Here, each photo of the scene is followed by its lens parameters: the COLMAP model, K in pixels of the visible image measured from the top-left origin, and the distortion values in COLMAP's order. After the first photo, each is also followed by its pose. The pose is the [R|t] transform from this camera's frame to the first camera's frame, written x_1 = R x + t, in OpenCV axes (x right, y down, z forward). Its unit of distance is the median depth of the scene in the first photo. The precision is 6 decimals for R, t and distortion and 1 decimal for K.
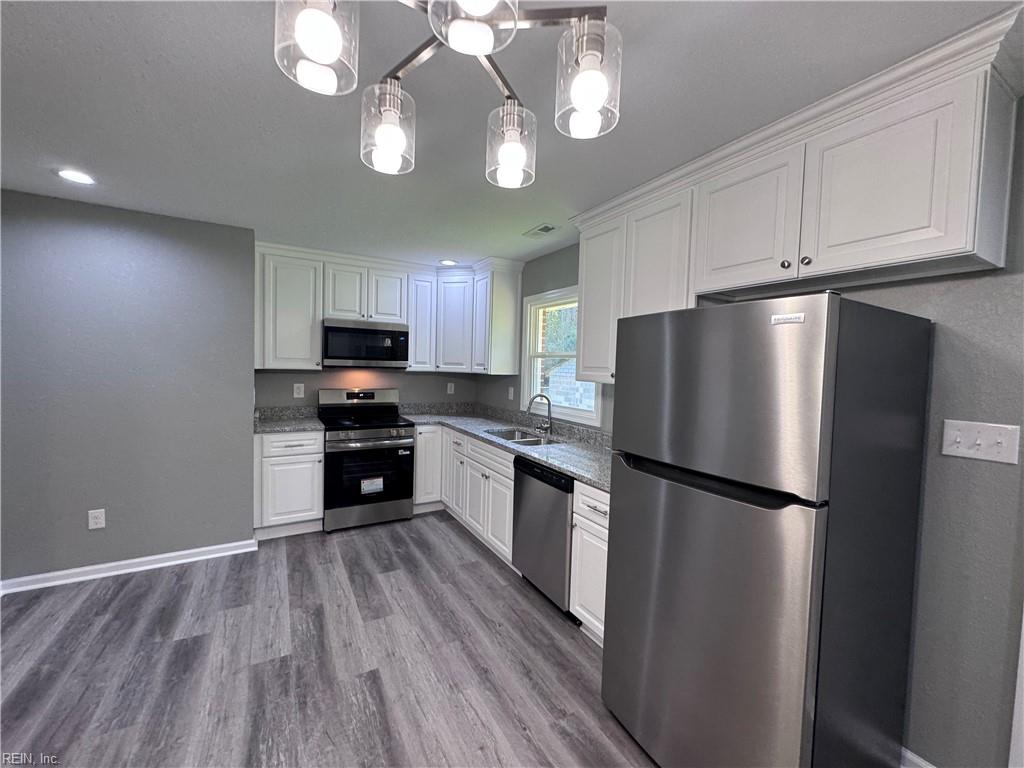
lens RADIAL K [[409.7, 0, 509.5], [0, 409.7, 380.6], [0, 0, 1]] dist [-0.004409, 0.001023]
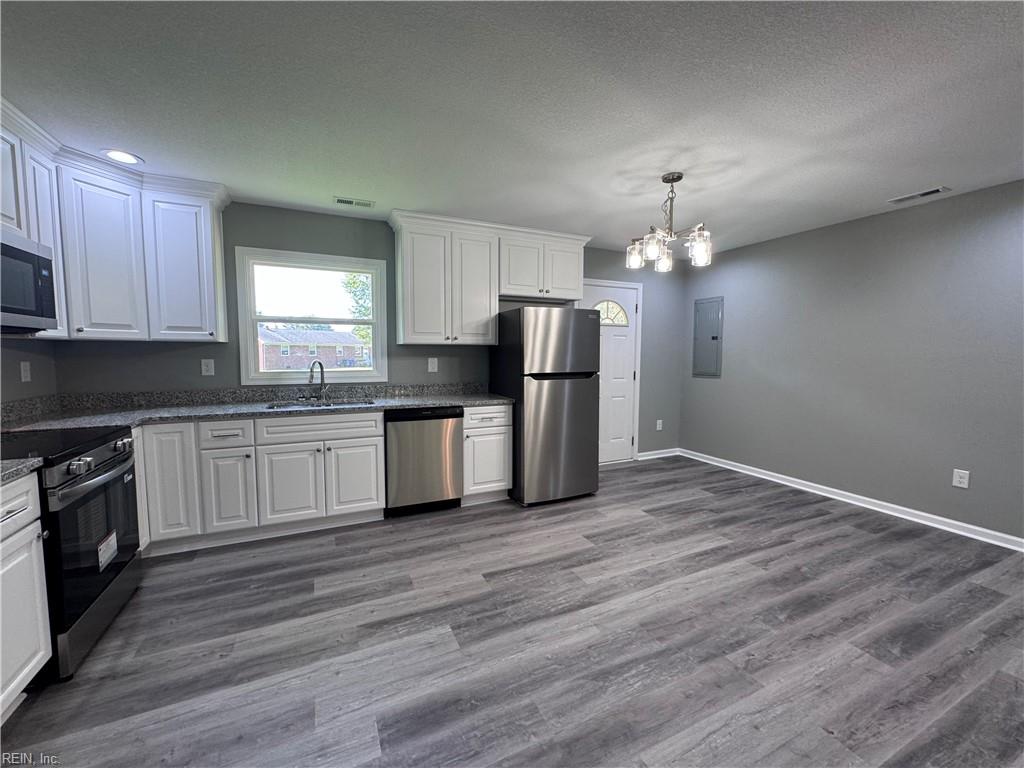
lens RADIAL K [[409.7, 0, 512.2], [0, 409.7, 380.6], [0, 0, 1]] dist [-0.004409, 0.001023]
pose [[0.088540, -0.102437, 0.990791, -1.021066], [0.035530, 0.994390, 0.099634, -0.000028], [-0.995439, 0.026381, 0.091683, 0.535786]]
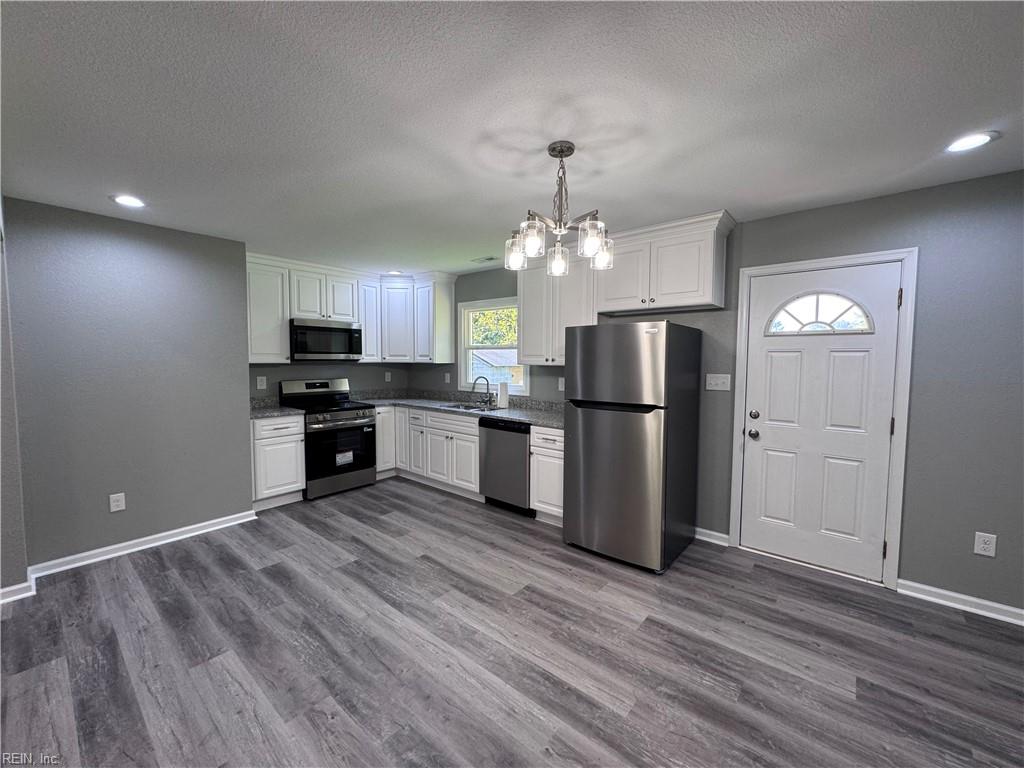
lens RADIAL K [[409.7, 0, 509.5], [0, 409.7, 378.5], [0, 0, 1]] dist [-0.004409, 0.001023]
pose [[0.939975, -0.039887, 0.338905, -0.356657], [0.034485, 0.999164, 0.021947, 0.016404], [-0.339498, -0.008943, 0.940564, -0.374571]]
